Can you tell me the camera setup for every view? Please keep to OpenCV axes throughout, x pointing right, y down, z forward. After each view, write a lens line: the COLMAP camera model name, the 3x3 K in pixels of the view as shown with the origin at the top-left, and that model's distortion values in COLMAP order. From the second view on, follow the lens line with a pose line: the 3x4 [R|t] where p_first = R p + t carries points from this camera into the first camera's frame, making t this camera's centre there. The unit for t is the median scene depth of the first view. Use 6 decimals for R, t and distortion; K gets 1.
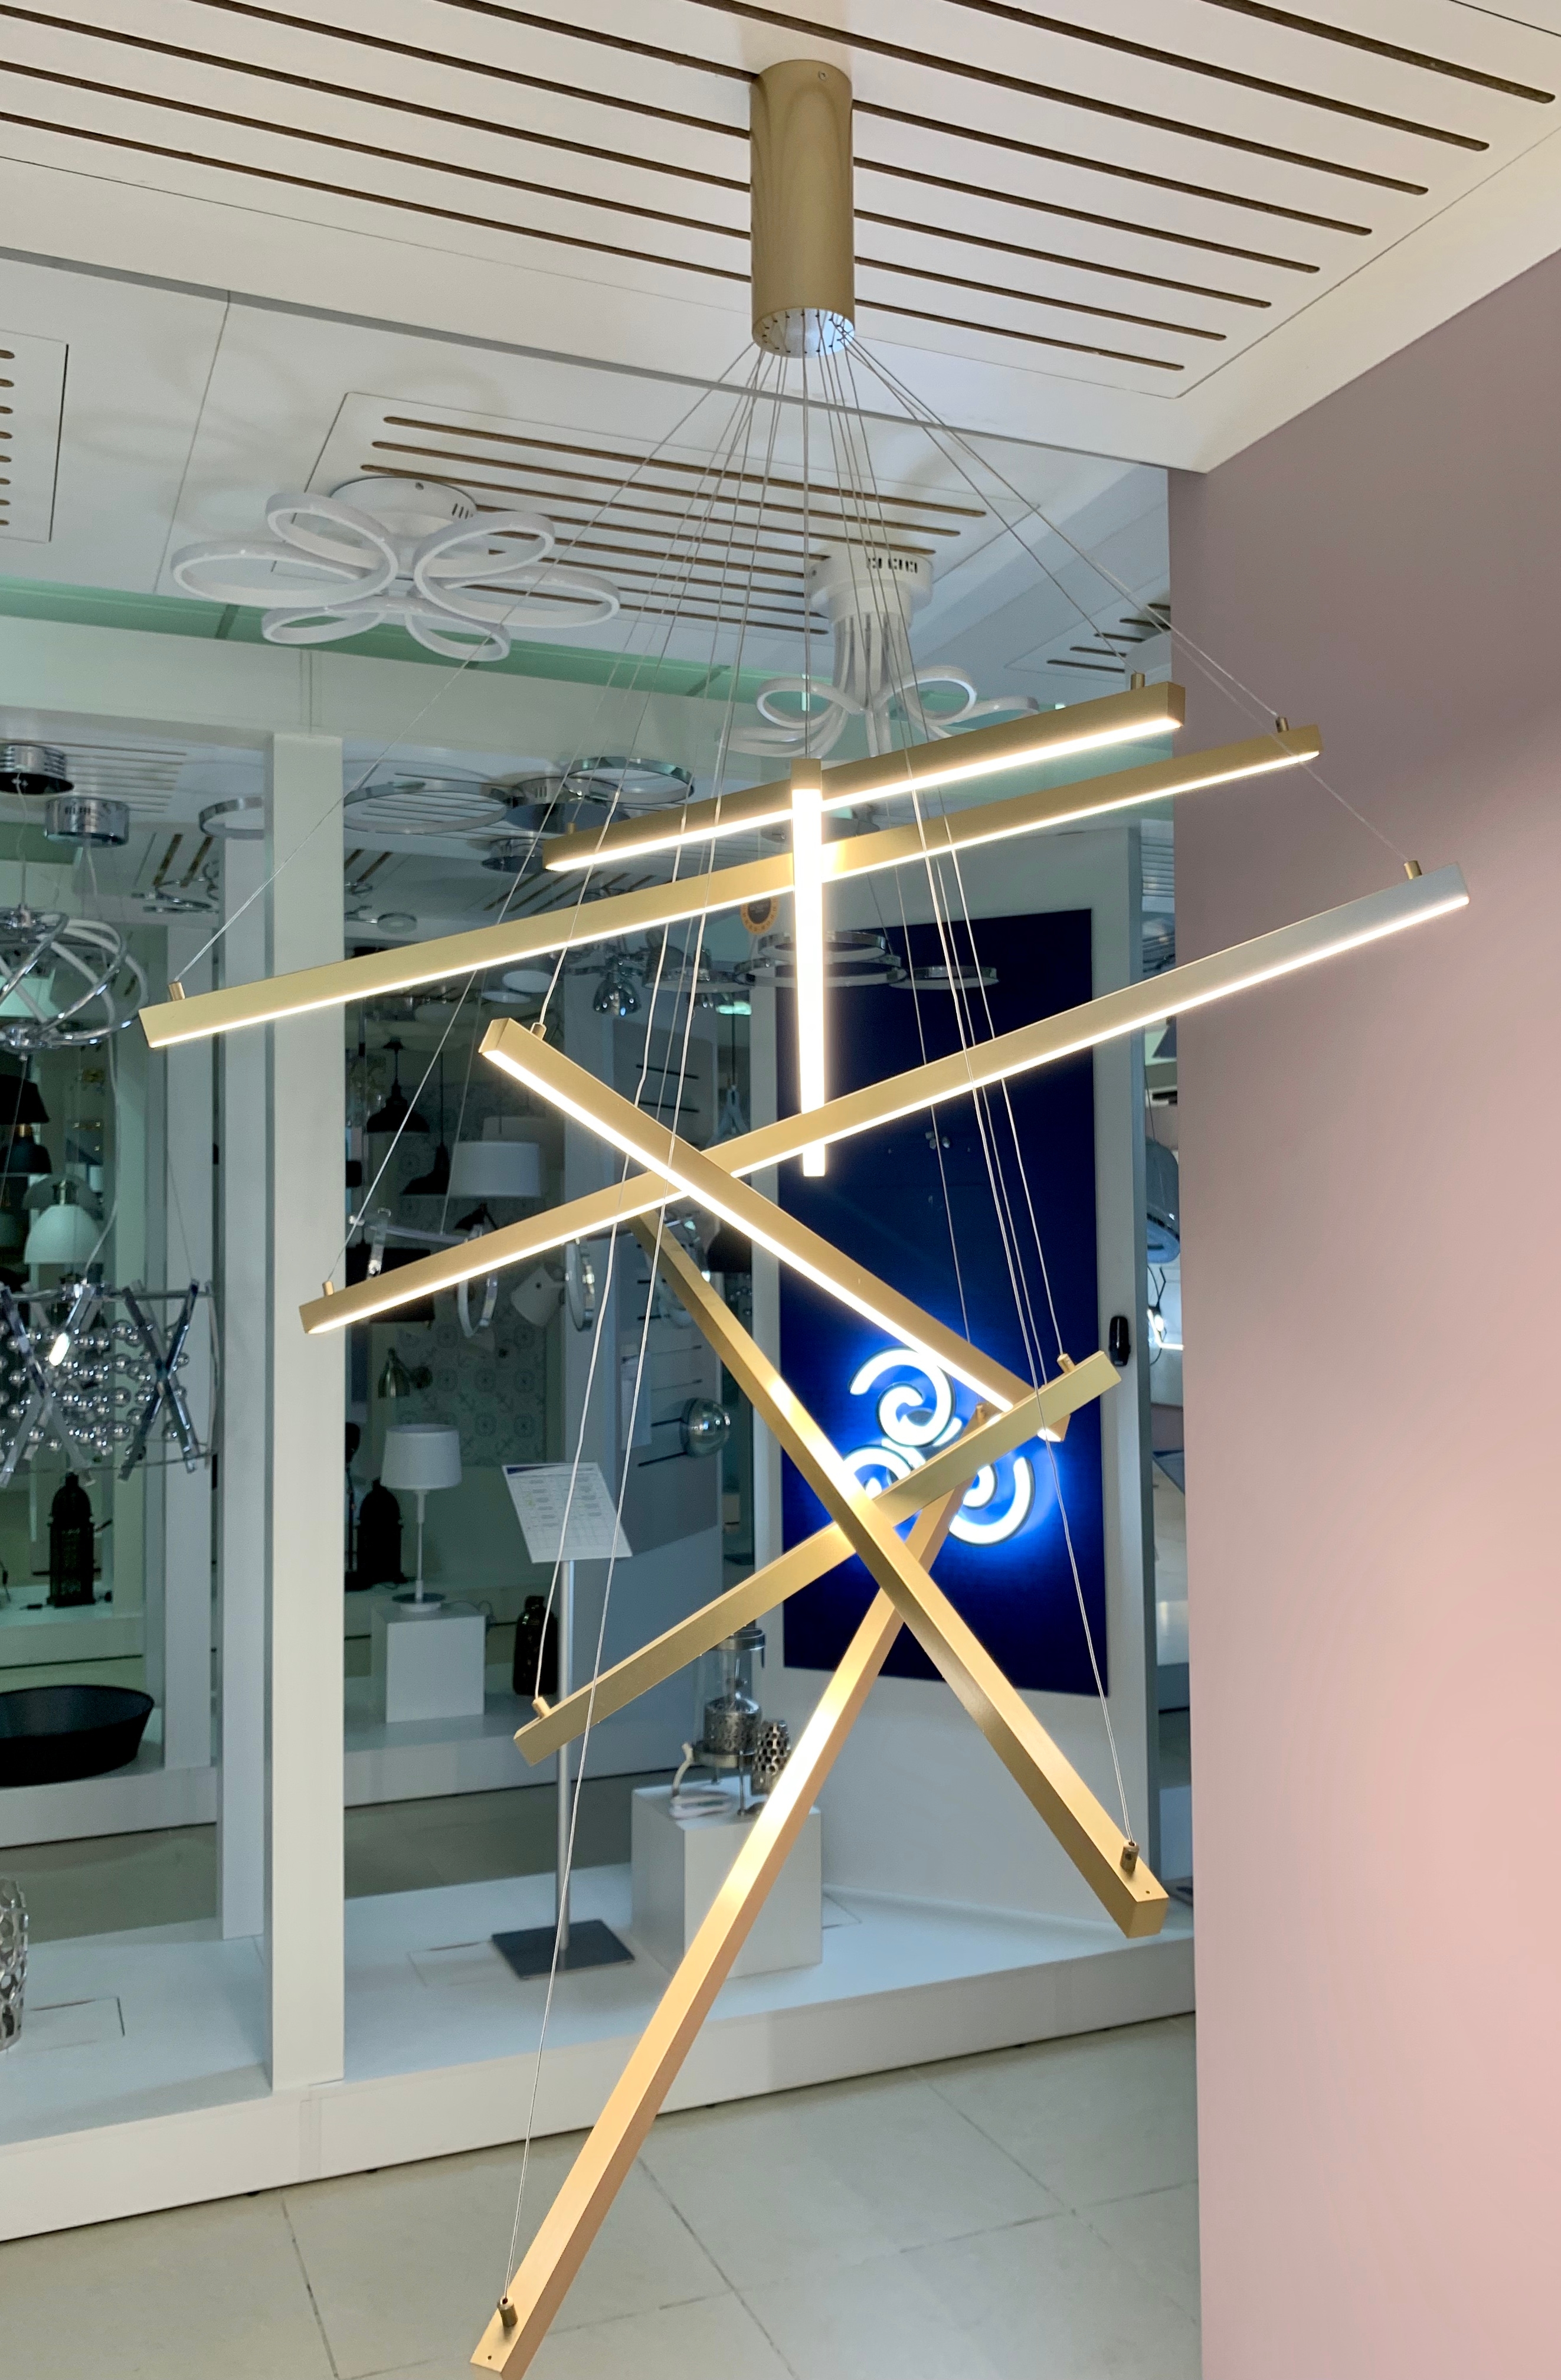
lens RADIAL K [[1870.0, 0, 780.5], [0, 1870.0, 1190.0], [0, 0, 1]] dist [-0.051915, -0.007196]
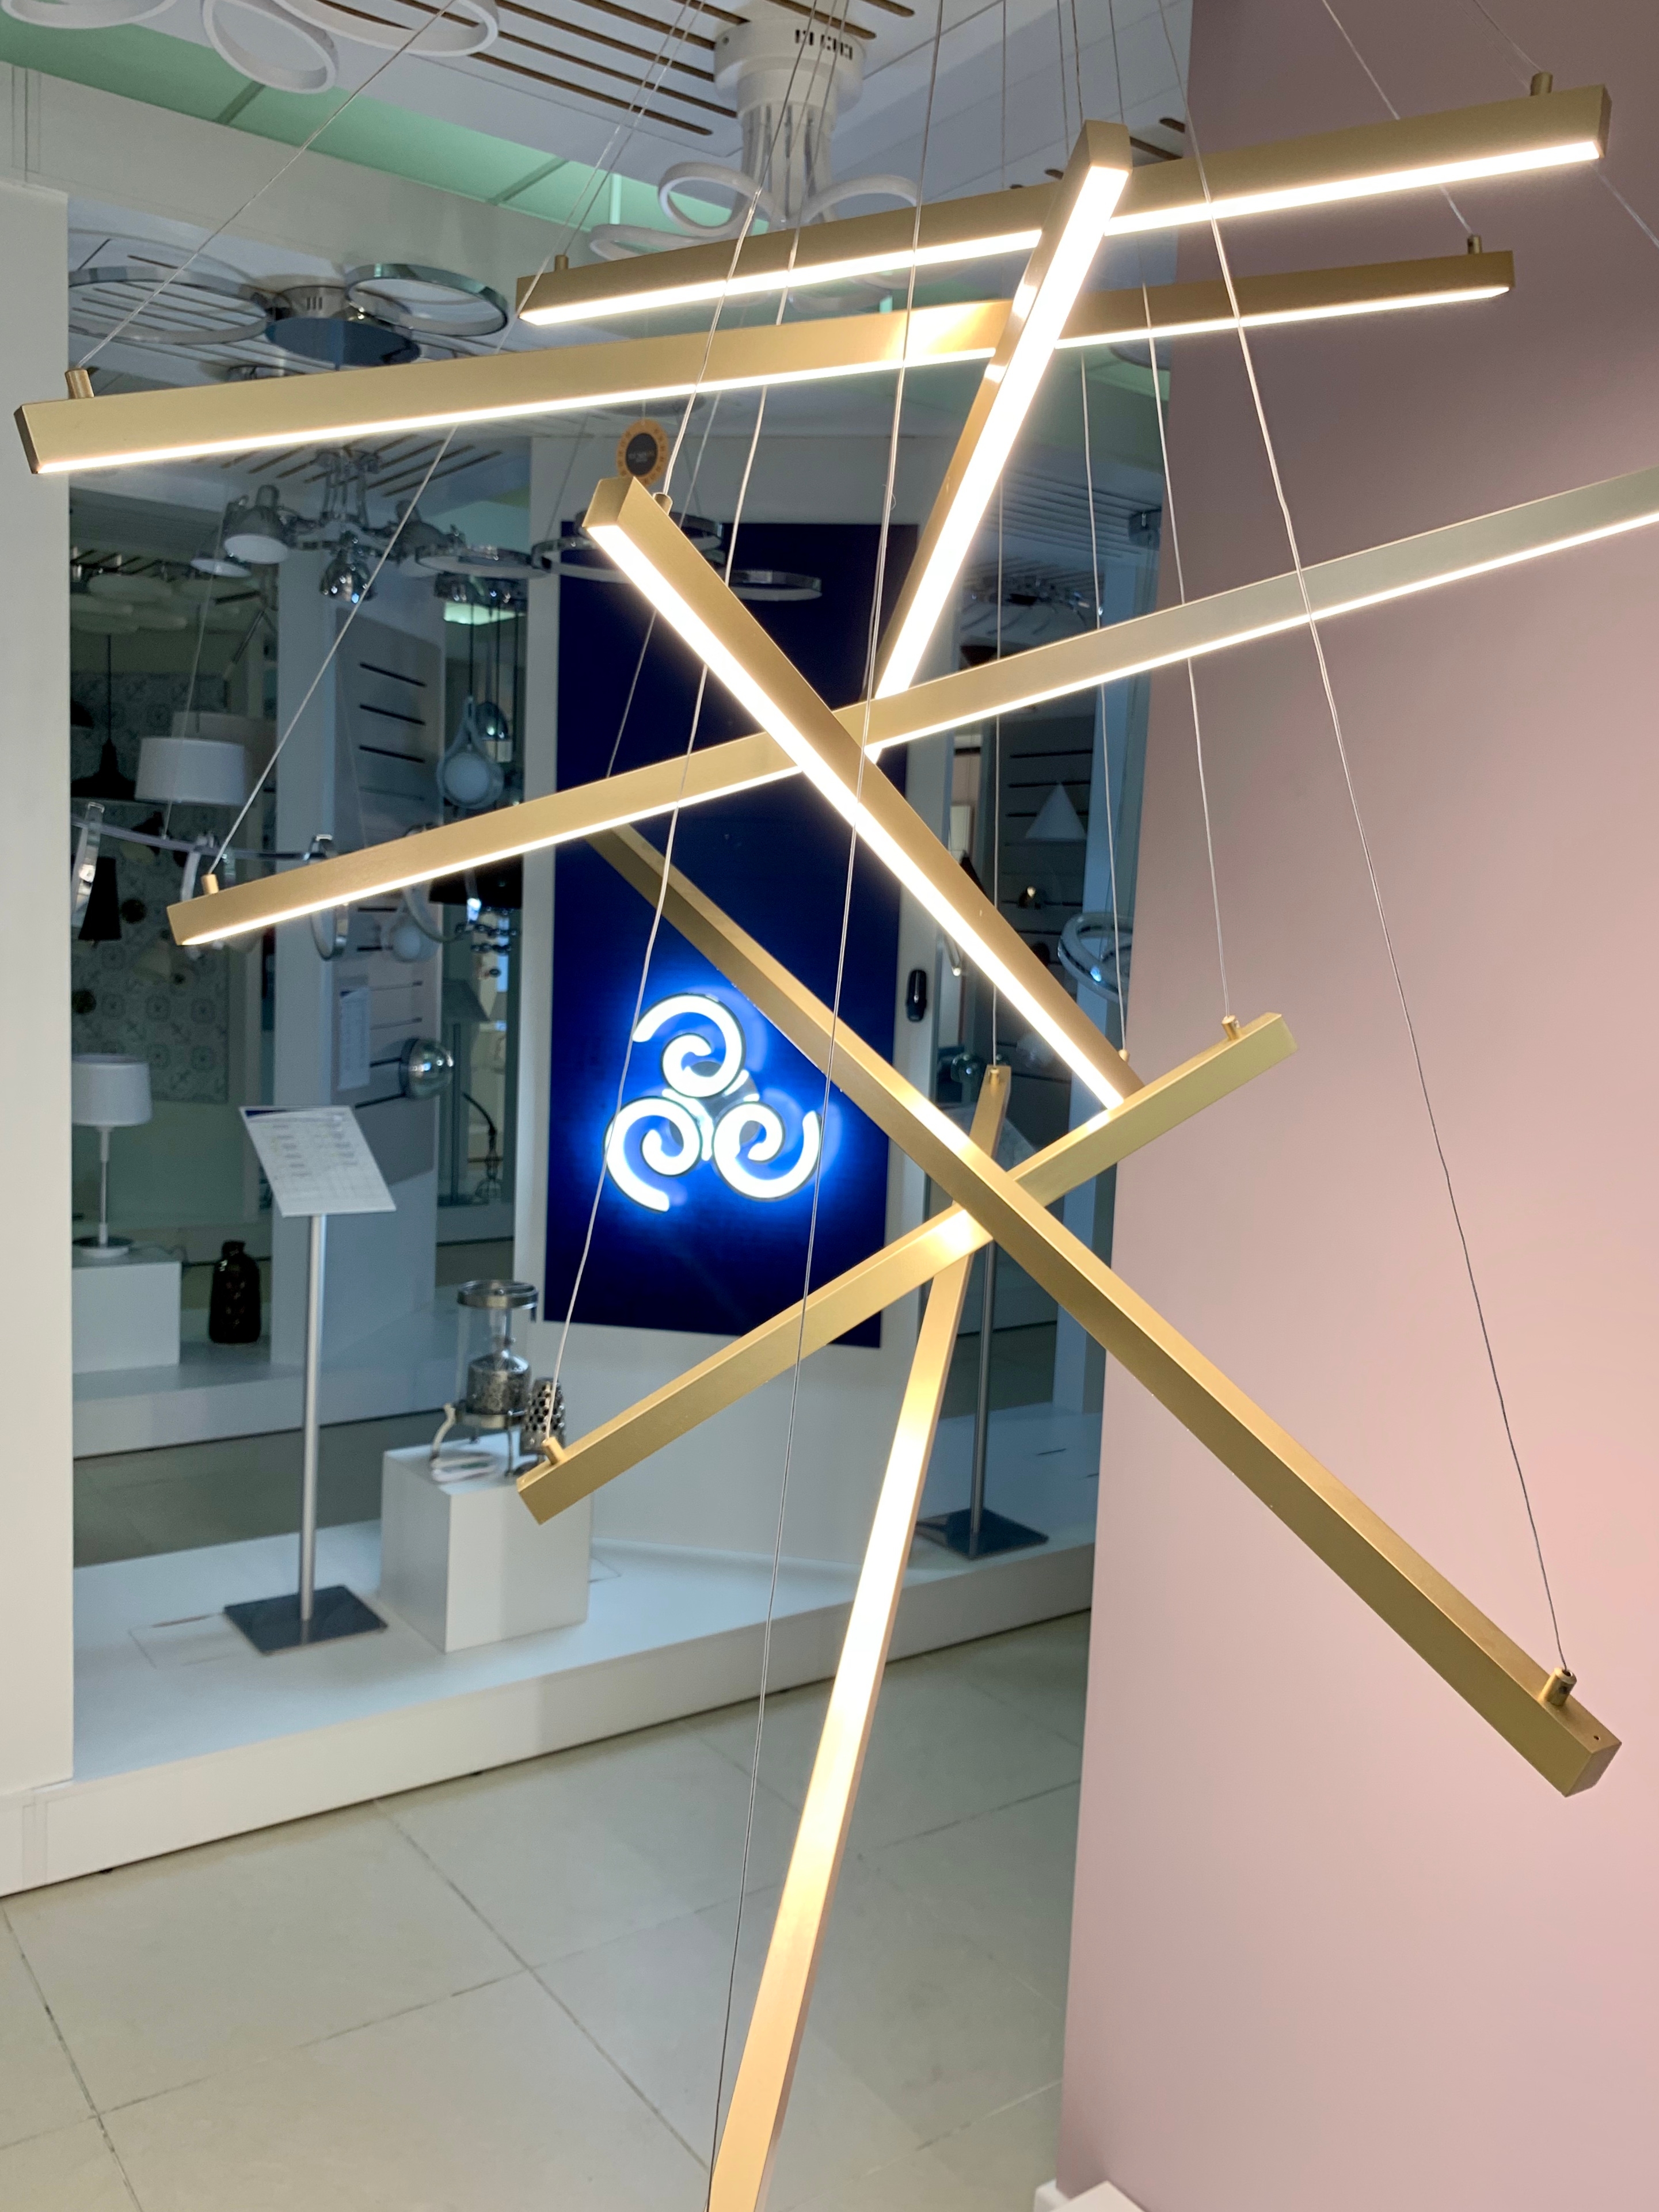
lens RADIAL K [[1786.0, 0, 865.7], [0, 1786.0, 1178.5], [0, 0, 1]] dist [0.051794, -0.187678]
pose [[0.967723, 0.021789, 0.251073, -0.076409], [-0.067243, 0.982462, 0.173916, 0.013908], [-0.242880, -0.185186, 0.952216, 0.108367]]
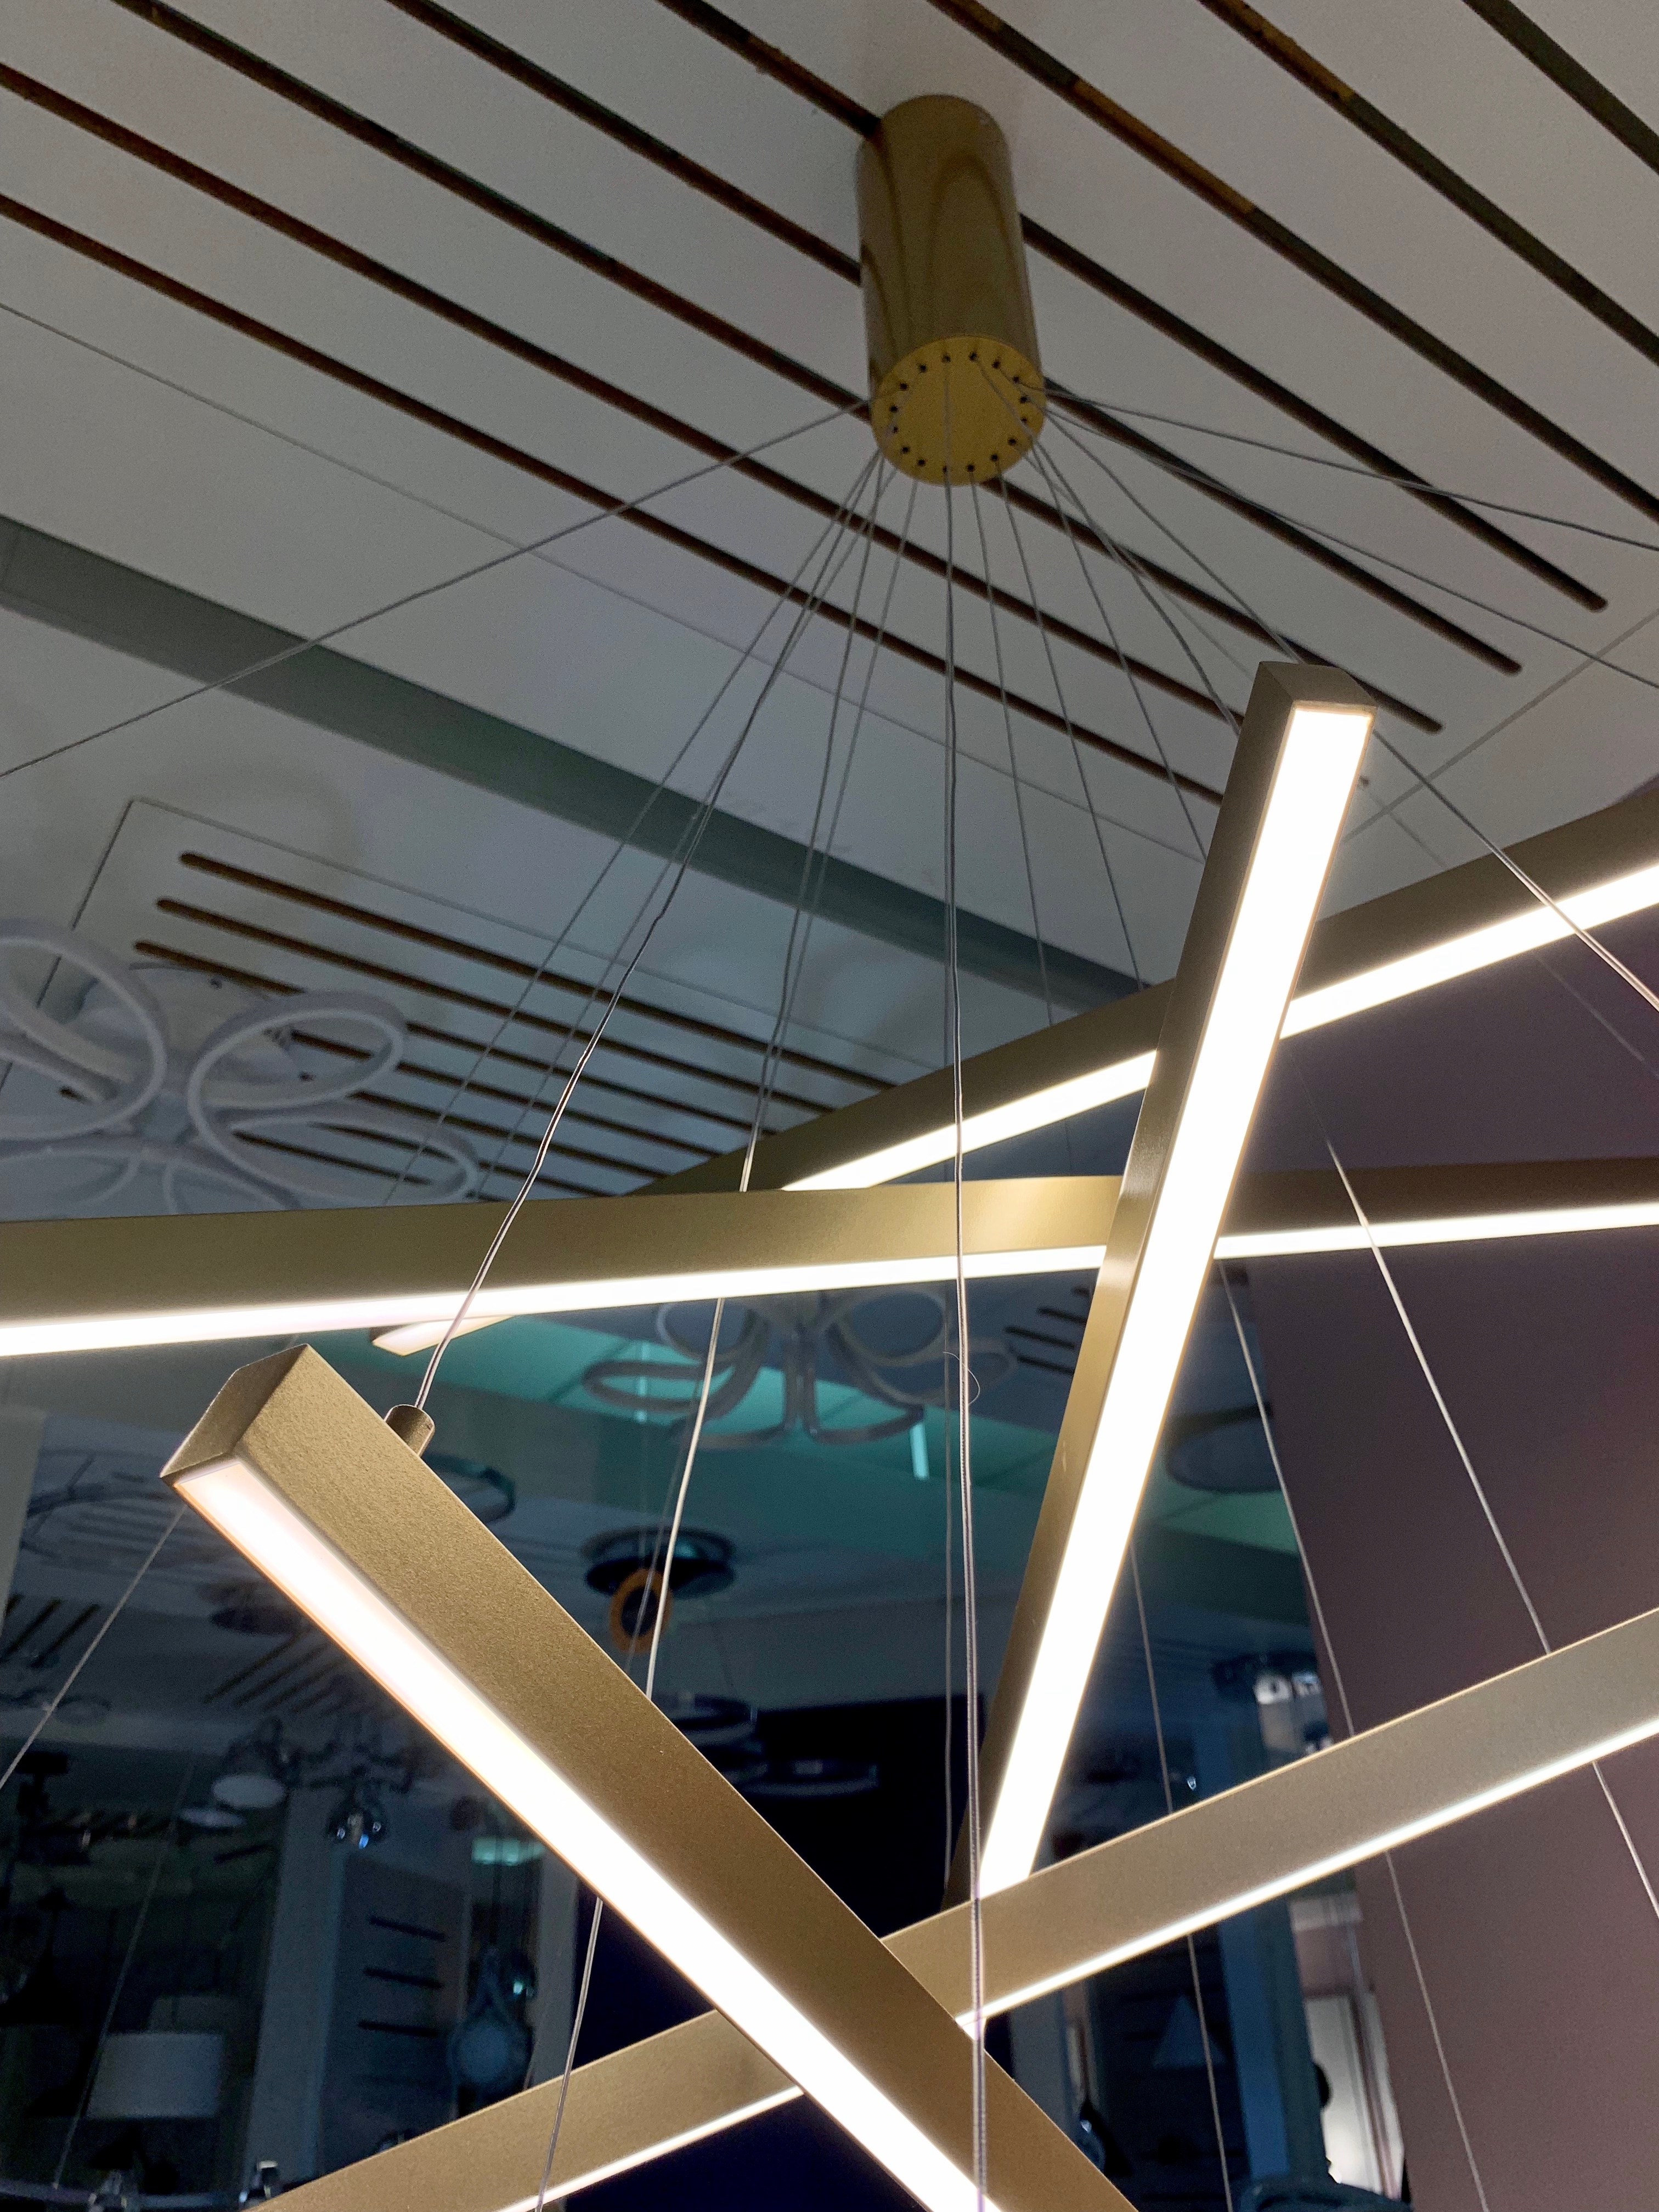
lens RADIAL K [[1729.1, 0, 829.5], [0, 1729.1, 1106.0], [0, 0, 1]] dist [0.000006, -0.000591]
pose [[0.984505, 0.074486, 0.158752, -0.040160], [0.014582, 0.867392, -0.497413, 0.000760], [-0.174750, 0.492020, 0.852865, 0.259910]]
